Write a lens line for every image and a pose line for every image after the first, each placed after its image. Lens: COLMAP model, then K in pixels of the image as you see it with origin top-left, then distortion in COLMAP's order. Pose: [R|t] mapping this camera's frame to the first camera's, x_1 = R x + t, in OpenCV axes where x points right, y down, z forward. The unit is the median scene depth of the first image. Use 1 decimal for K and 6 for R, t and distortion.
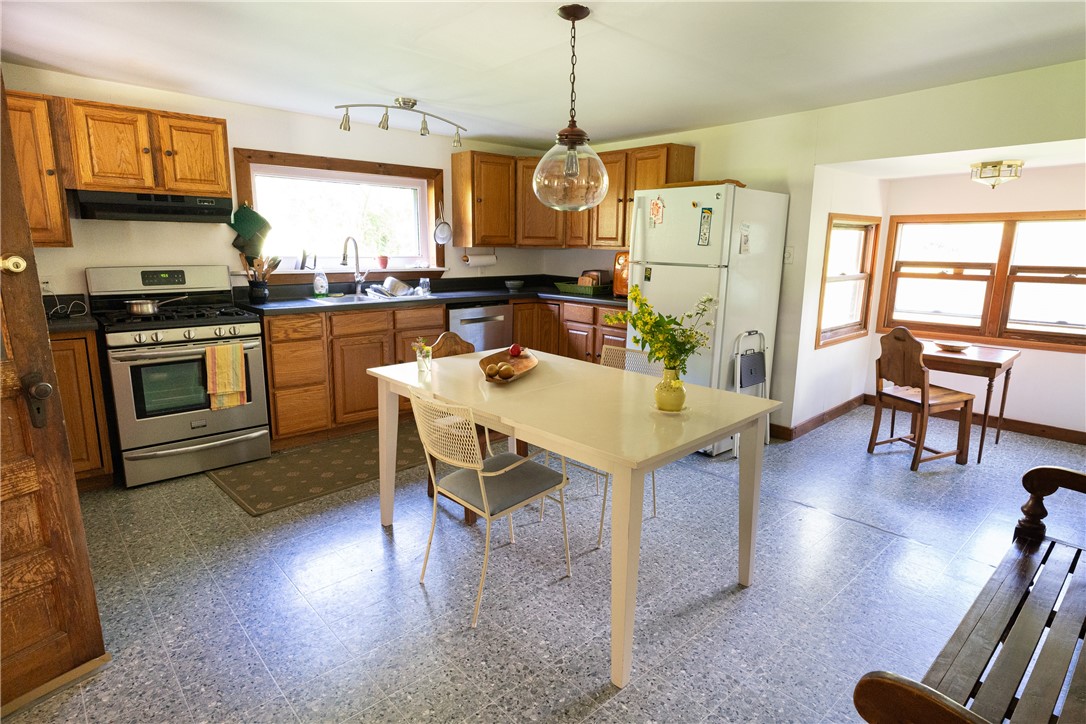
lens RADIAL K [[591.7, 0, 542.3], [0, 591.7, 359.7], [0, 0, 1]] dist [-0.000733, 0.000657]
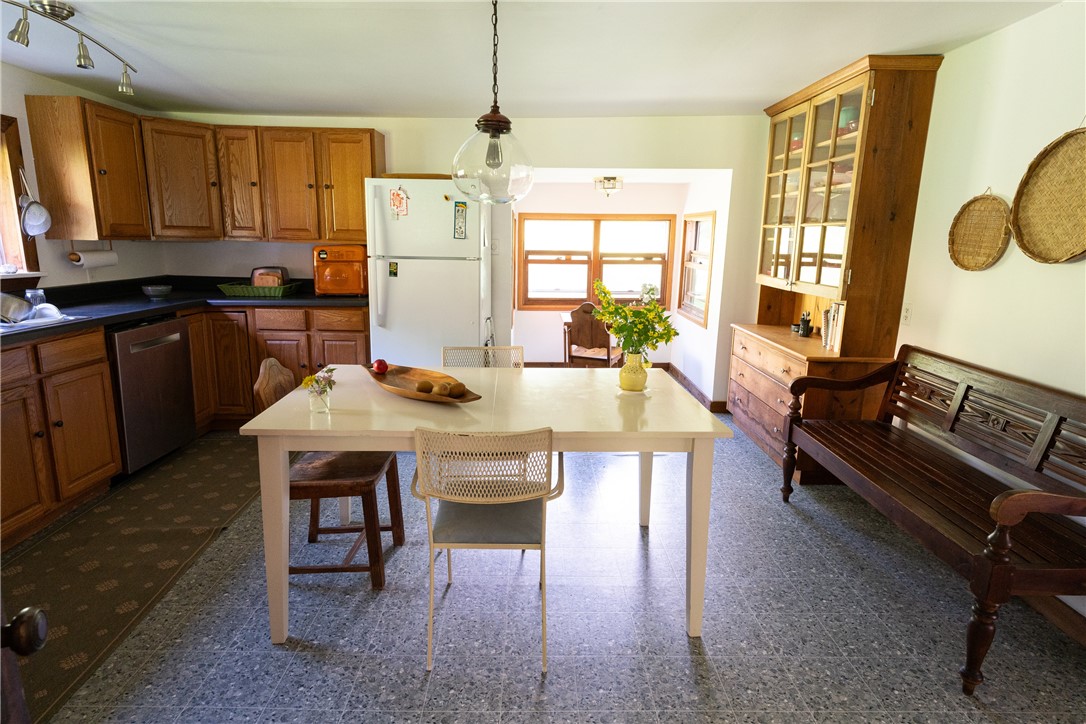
lens RADIAL K [[587.0, 0, 543.0], [0, 587.0, 362.0], [0, 0, 1]] dist [-0.001564, 0.000773]
pose [[0.658743, -0.156357, 0.735942, -0.324038], [0.138204, 0.986670, 0.085919, -0.040636], [-0.739566, 0.045111, 0.671571, 0.179929]]
